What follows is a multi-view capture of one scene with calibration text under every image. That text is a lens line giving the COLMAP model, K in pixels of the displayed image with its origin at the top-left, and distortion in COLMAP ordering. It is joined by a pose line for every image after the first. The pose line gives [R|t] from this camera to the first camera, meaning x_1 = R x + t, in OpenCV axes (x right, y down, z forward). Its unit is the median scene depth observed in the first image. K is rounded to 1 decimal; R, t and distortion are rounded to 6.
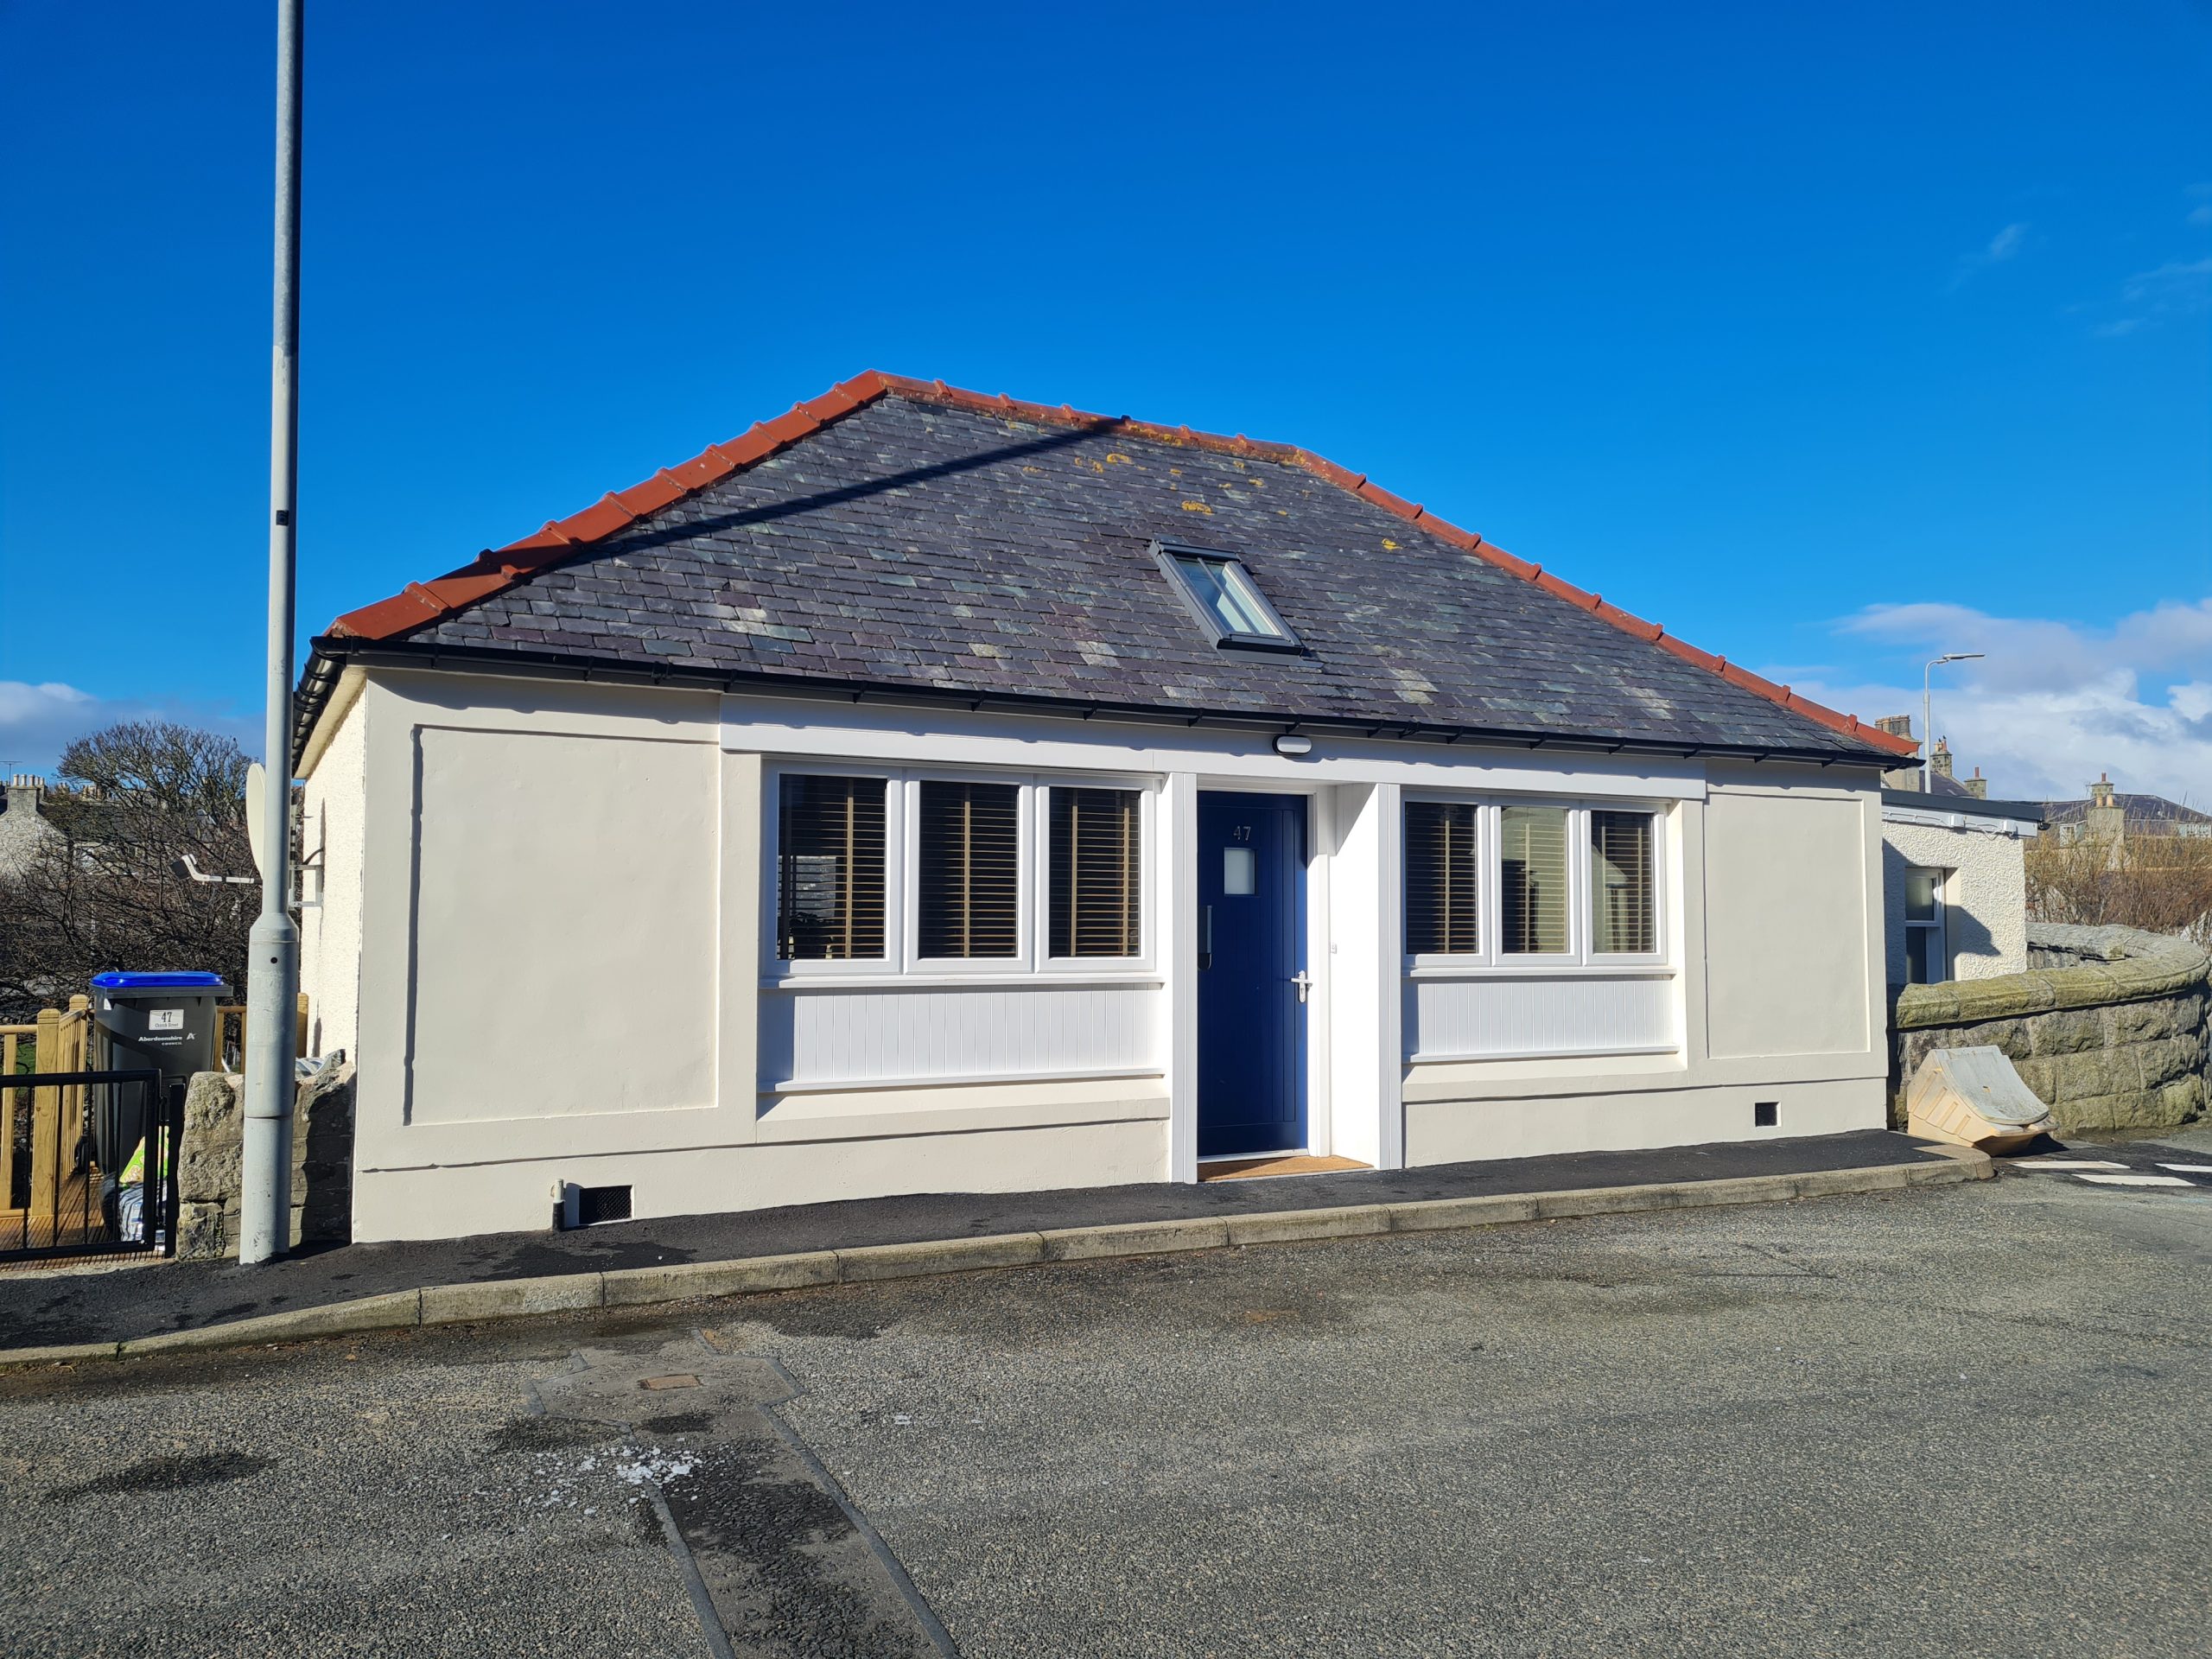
lens RADIAL K [[1682.3, 0, 1105.5], [0, 1682.3, 841.9], [0, 0, 1]] dist [0.005010, 0.003436]
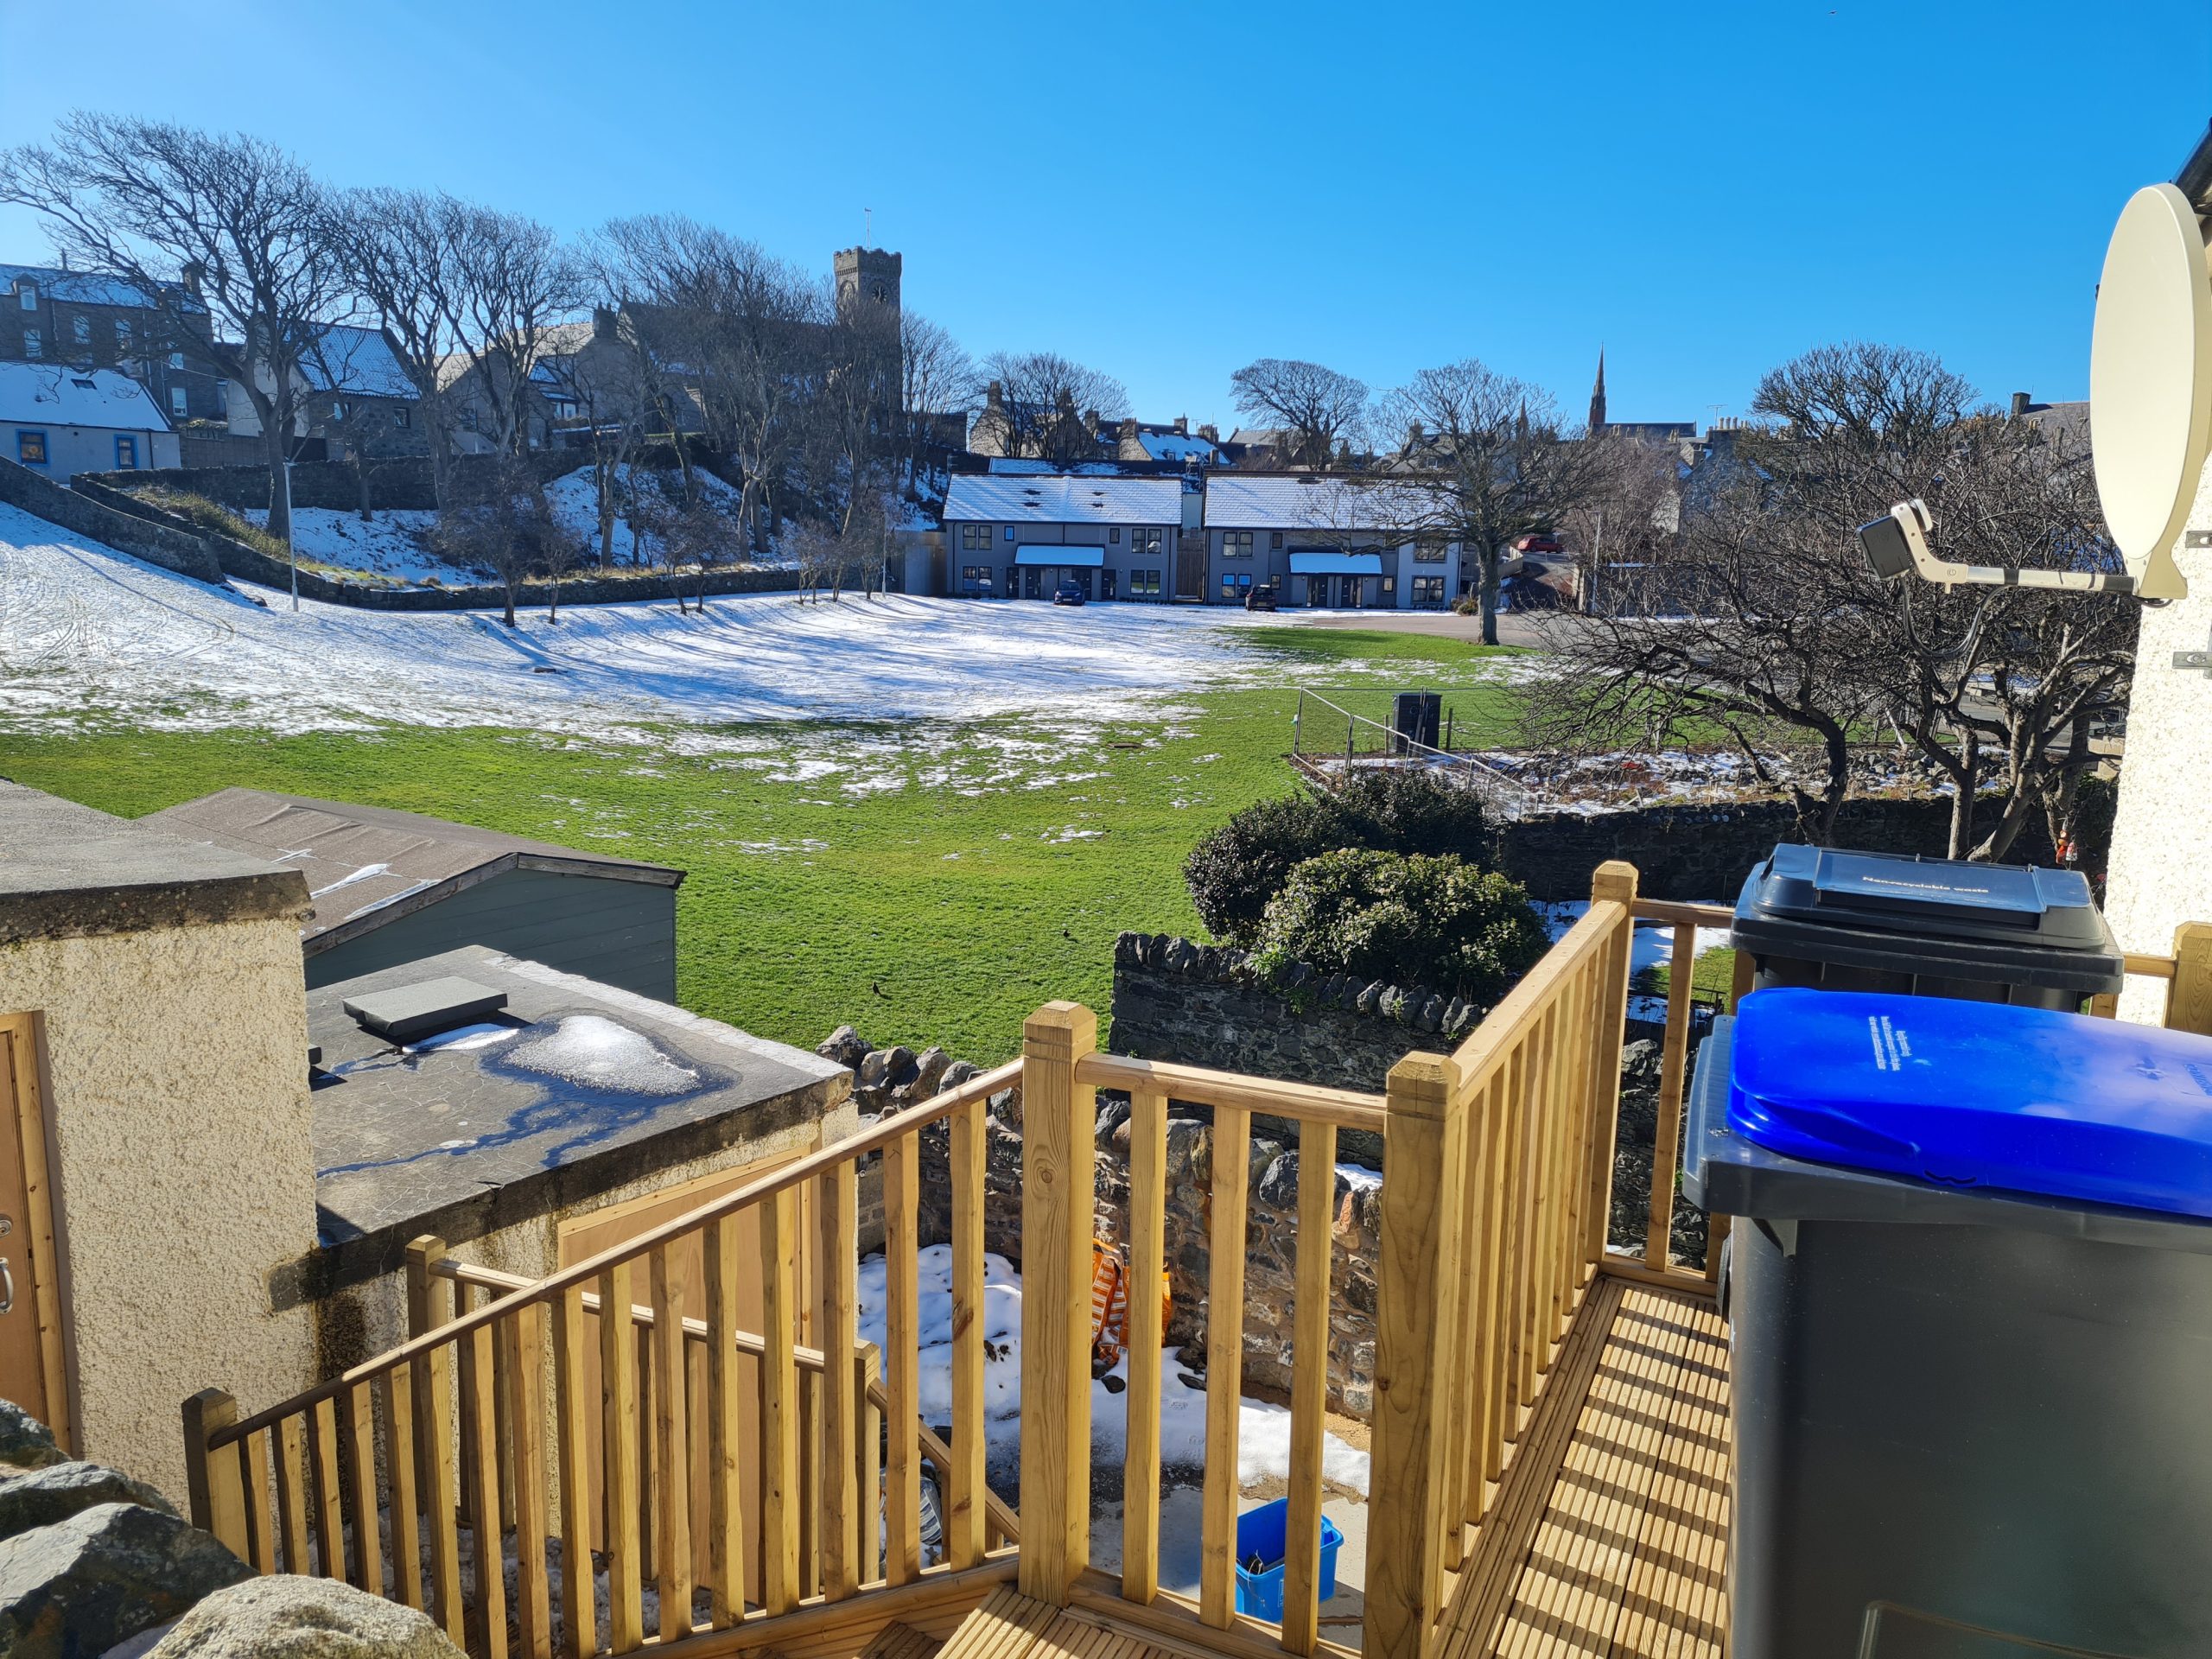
lens RADIAL K [[1682.3, 0, 1105.5], [0, 1682.3, 841.9], [0, 0, 1]] dist [0.005010, 0.003436]
pose [[0.606698, 0.145467, -0.781509, -0.419719], [0.023010, 0.979489, 0.200181, 0.003482], [0.794599, -0.139432, 0.590907, 0.755588]]
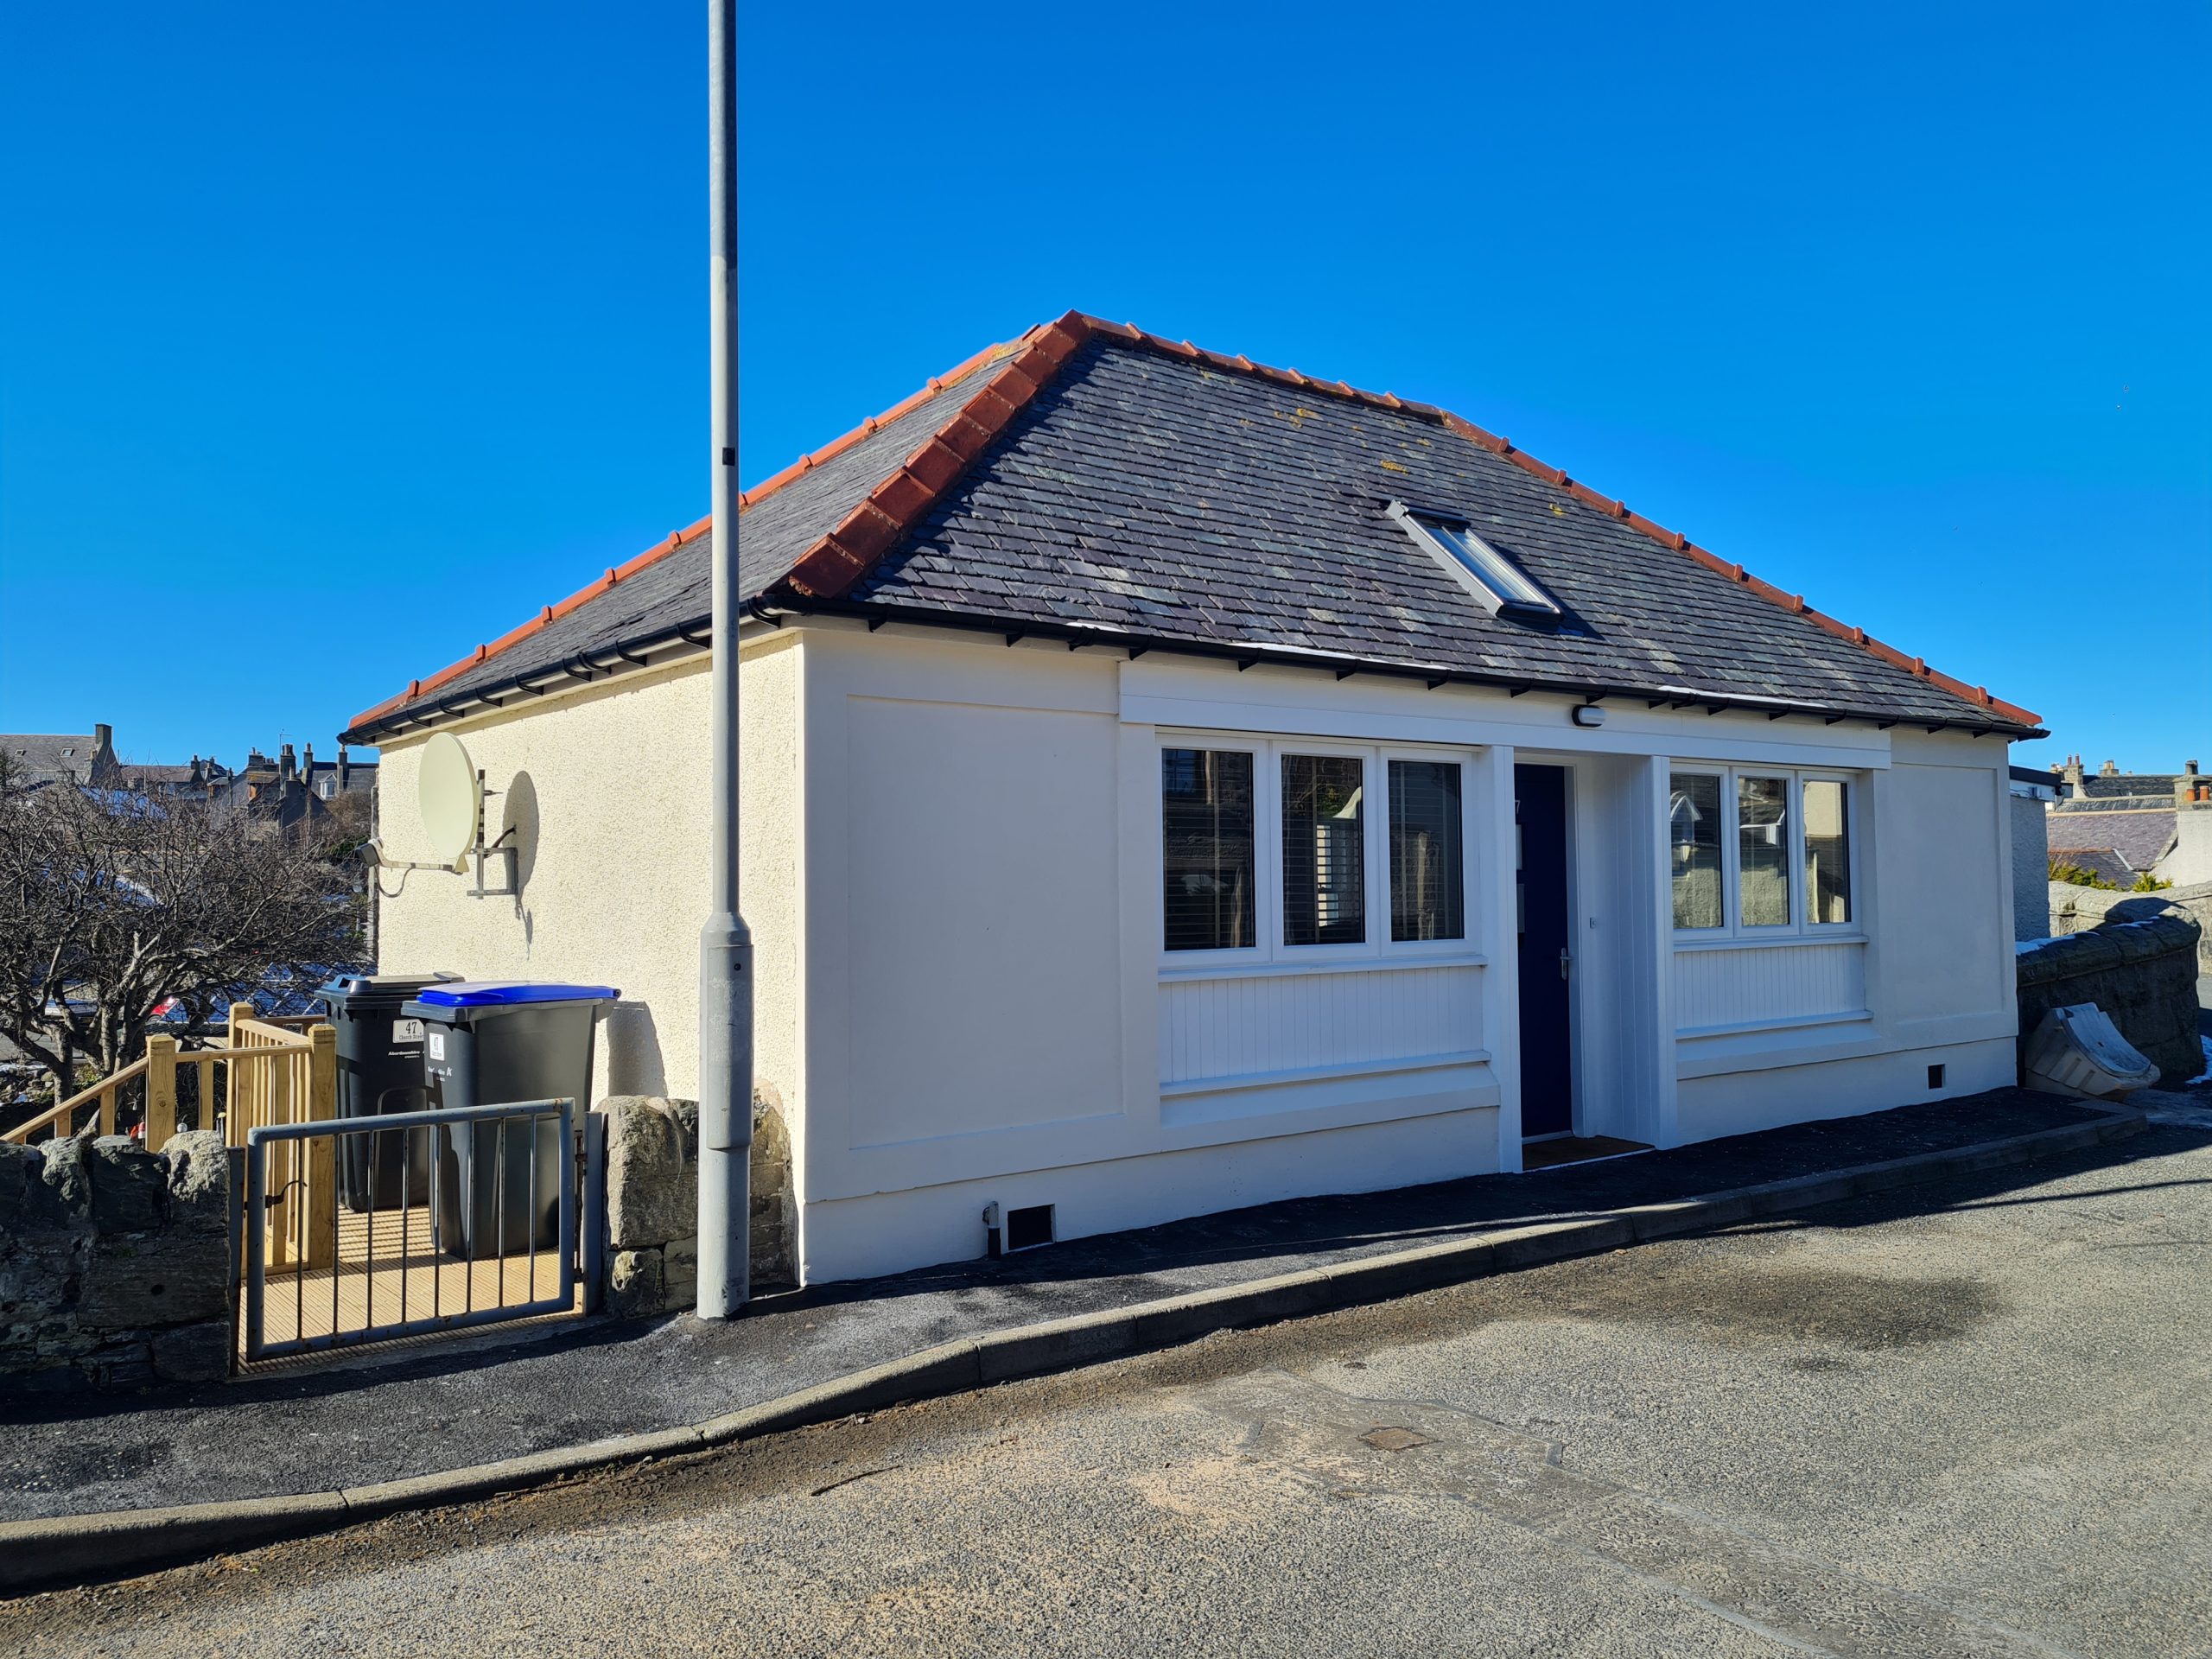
lens RADIAL K [[1682.3, 0, 1105.5], [0, 1682.3, 841.9], [0, 0, 1]] dist [0.005010, 0.003436]
pose [[0.986876, -0.007912, 0.161288, -0.328088], [0.003712, 0.999647, 0.026325, -0.012491], [-0.161439, -0.025381, 0.986556, 0.085758]]
